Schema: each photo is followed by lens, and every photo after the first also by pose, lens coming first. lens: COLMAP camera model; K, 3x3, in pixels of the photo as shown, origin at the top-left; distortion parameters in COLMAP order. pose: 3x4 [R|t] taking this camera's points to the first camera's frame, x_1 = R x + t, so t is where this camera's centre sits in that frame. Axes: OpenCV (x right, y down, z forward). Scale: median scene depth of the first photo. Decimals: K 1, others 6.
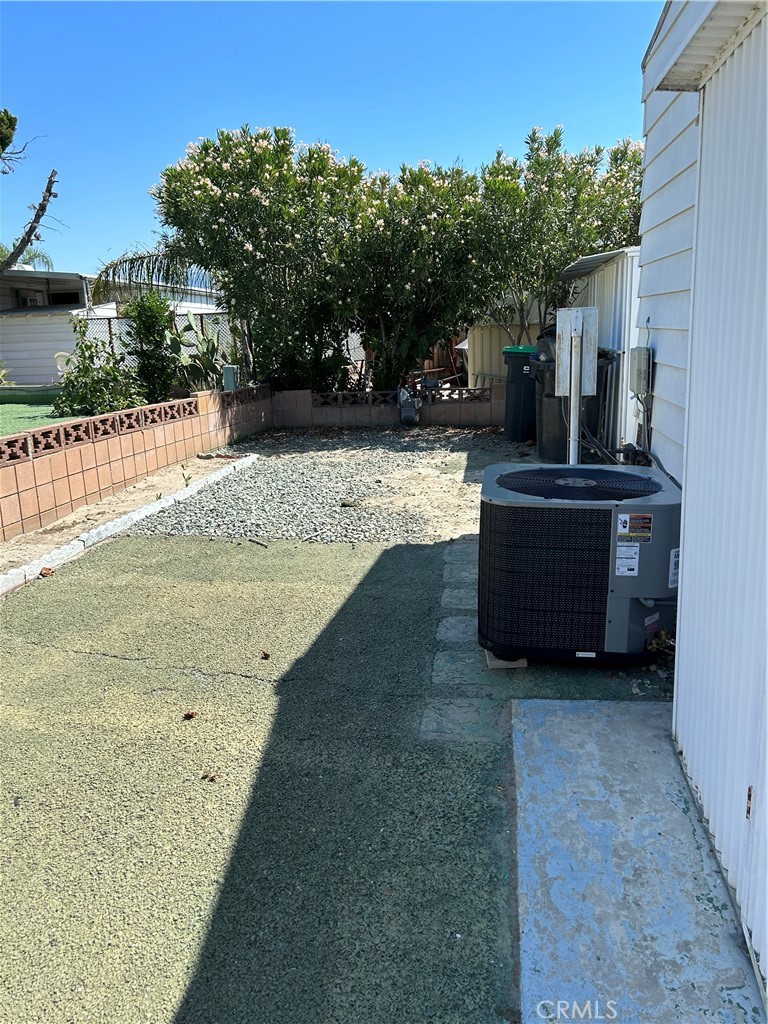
lens RADIAL K [[778.4, 0, 385.0], [0, 778.4, 507.3], [0, 0, 1]] dist [0.008902, 0.001380]
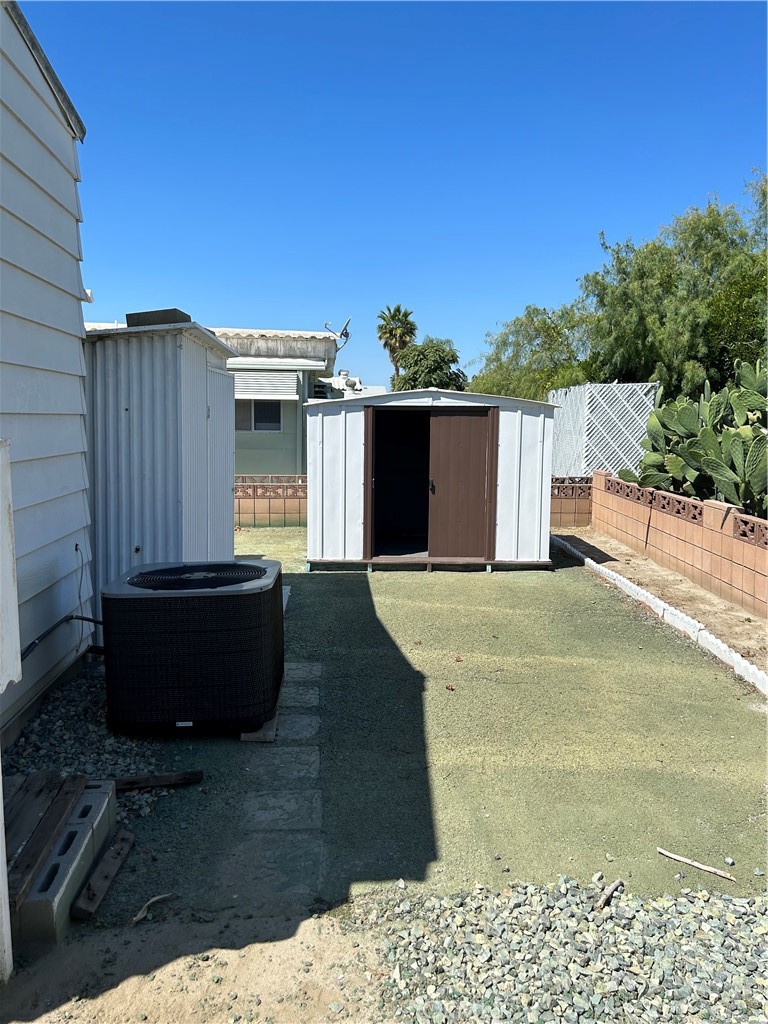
lens RADIAL K [[778.4, 0, 385.0], [0, 778.4, 507.3], [0, 0, 1]] dist [0.008902, 0.001380]
pose [[-0.979762, 0.042324, -0.195641, 0.171220], [-0.026207, 0.941853, 0.335000, -0.464617], [0.198444, 0.333348, -0.921683, 1.857014]]
